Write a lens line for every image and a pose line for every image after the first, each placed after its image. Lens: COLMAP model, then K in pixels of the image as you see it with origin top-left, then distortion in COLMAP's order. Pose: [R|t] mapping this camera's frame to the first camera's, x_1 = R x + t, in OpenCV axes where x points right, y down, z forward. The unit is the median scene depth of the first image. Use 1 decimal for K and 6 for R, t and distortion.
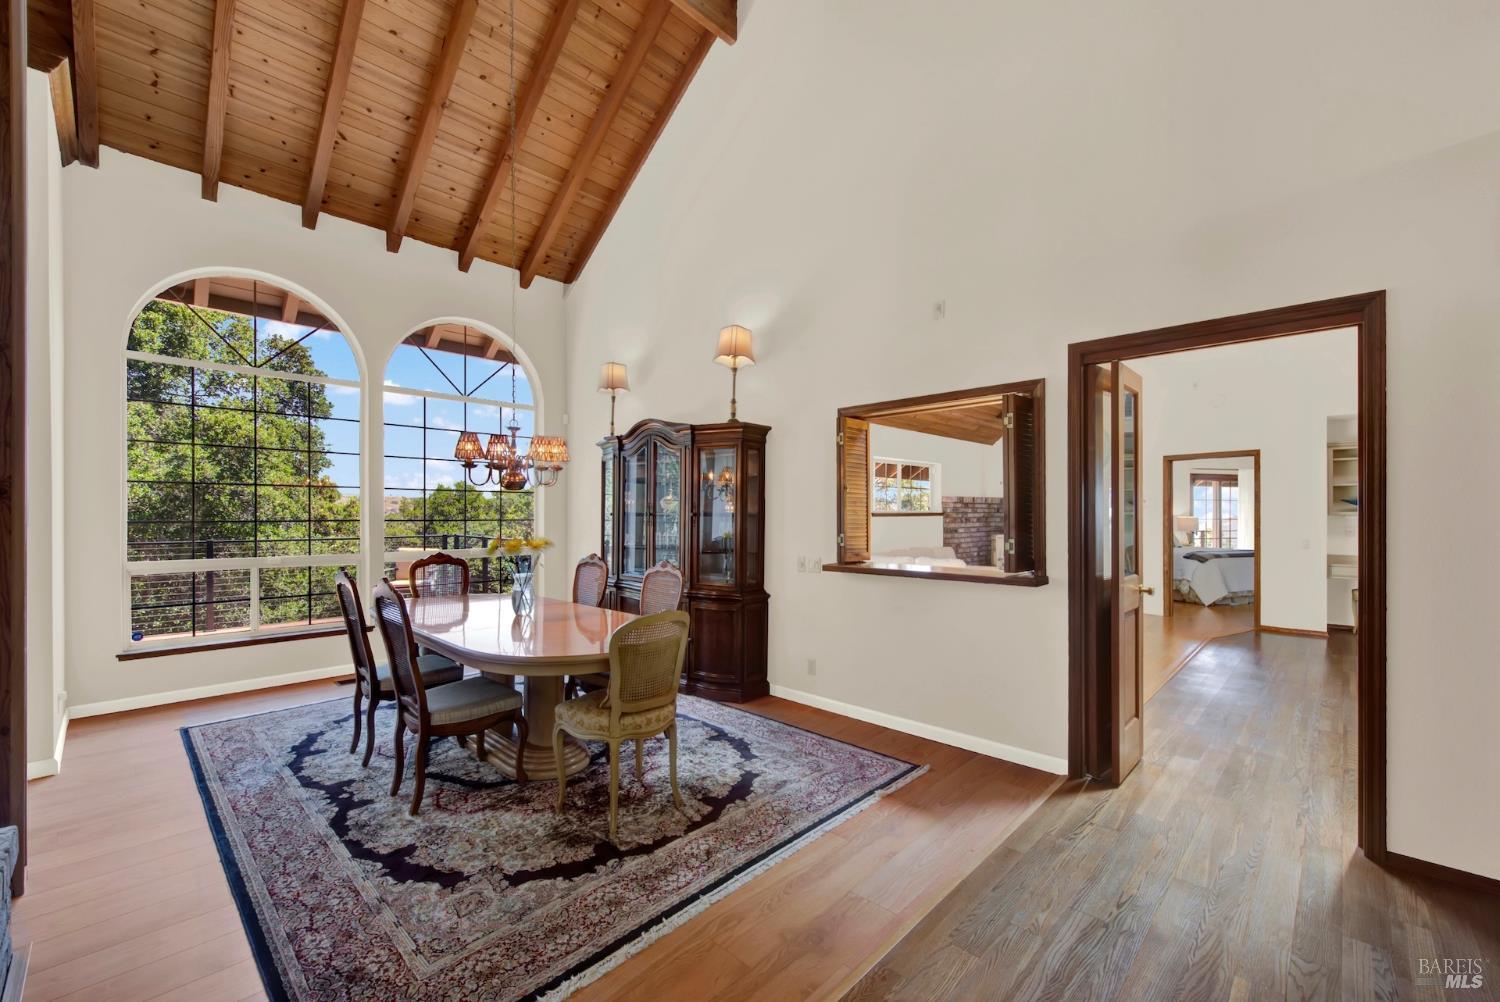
lens RADIAL K [[612.8, 0, 760.7], [0, 612.8, 514.9], [0, 0, 1]] dist [0.005664, -0.002940]
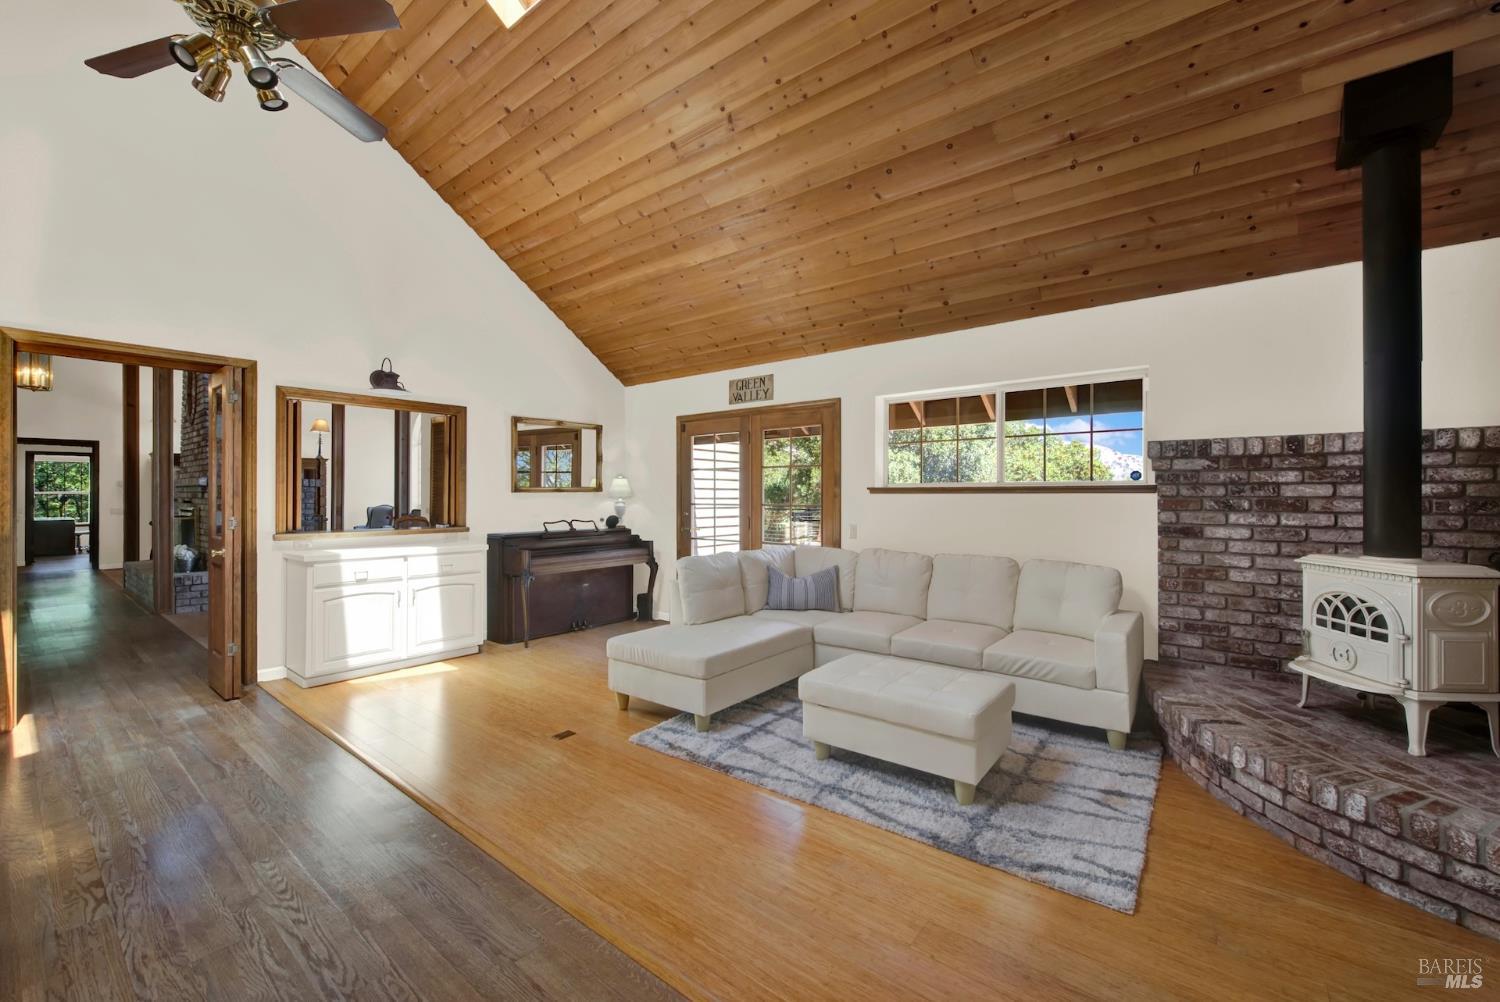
lens RADIAL K [[612.8, 0, 736.4], [0, 612.8, 494.9], [0, 0, 1]] dist [0.005664, -0.002940]
pose [[0.069549, 0.001313, -0.997578, 1.290991], [-0.005445, 0.999985, 0.000937, 0.007641], [0.997564, 0.005367, 0.069556, 1.324687]]
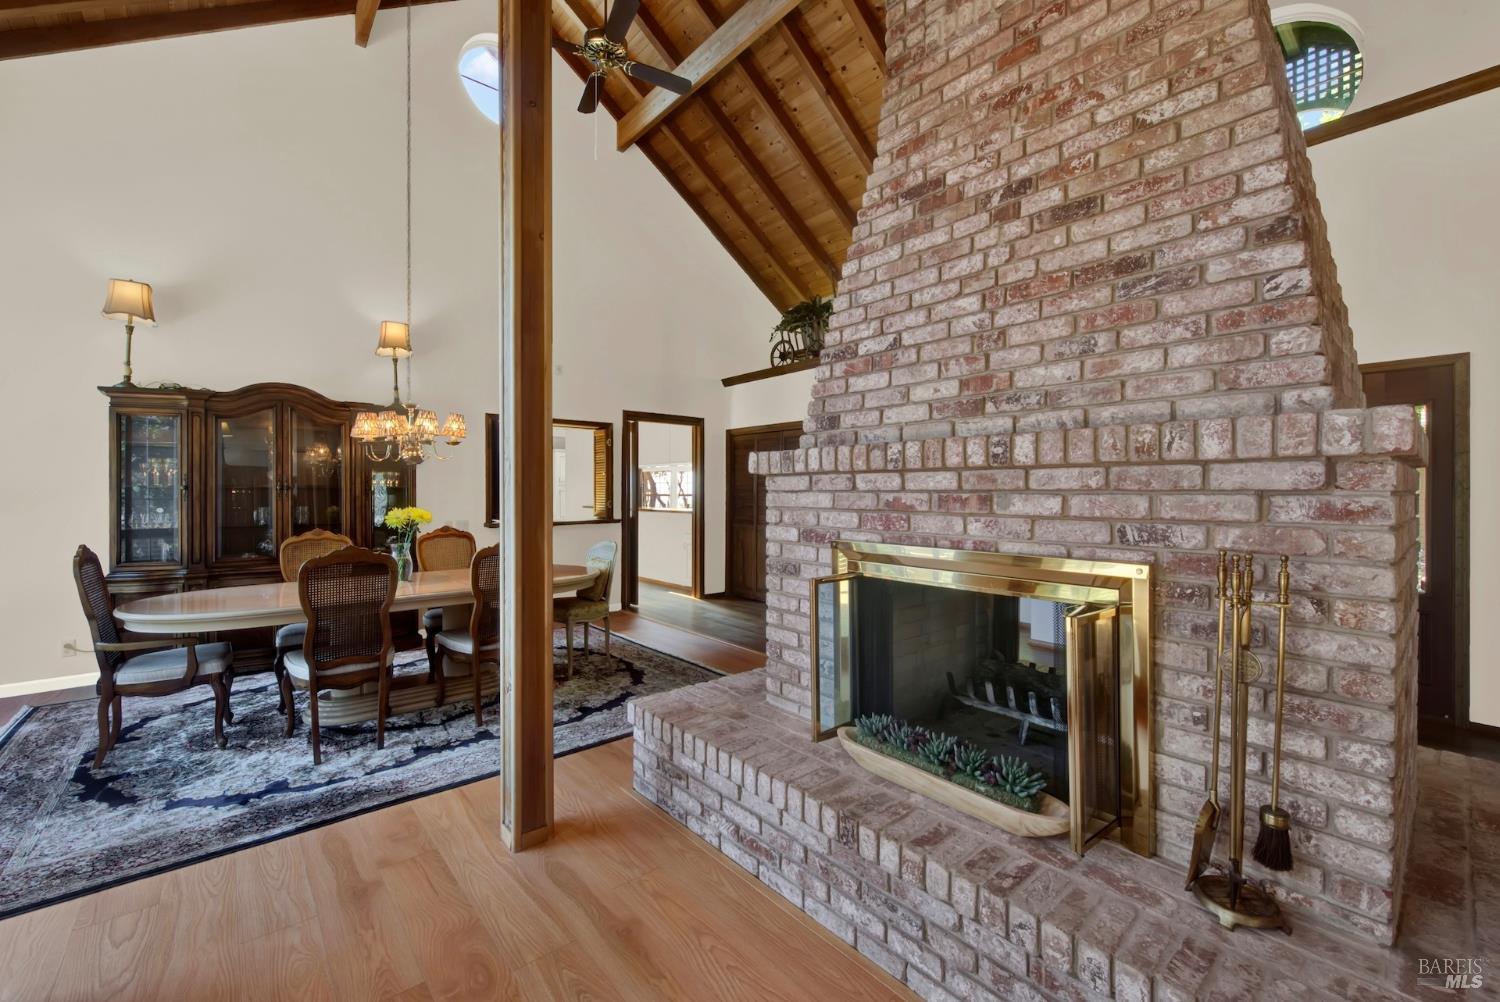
lens RADIAL K [[612.8, 0, 742.3], [0, 612.8, 495.7], [0, 0, 1]] dist [0.005664, -0.002940]
pose [[0.109714, -0.008311, 0.993928, -1.071441], [0.003072, 0.999963, 0.008023, 0.005974], [-0.993958, 0.002173, 0.109735, 0.233030]]
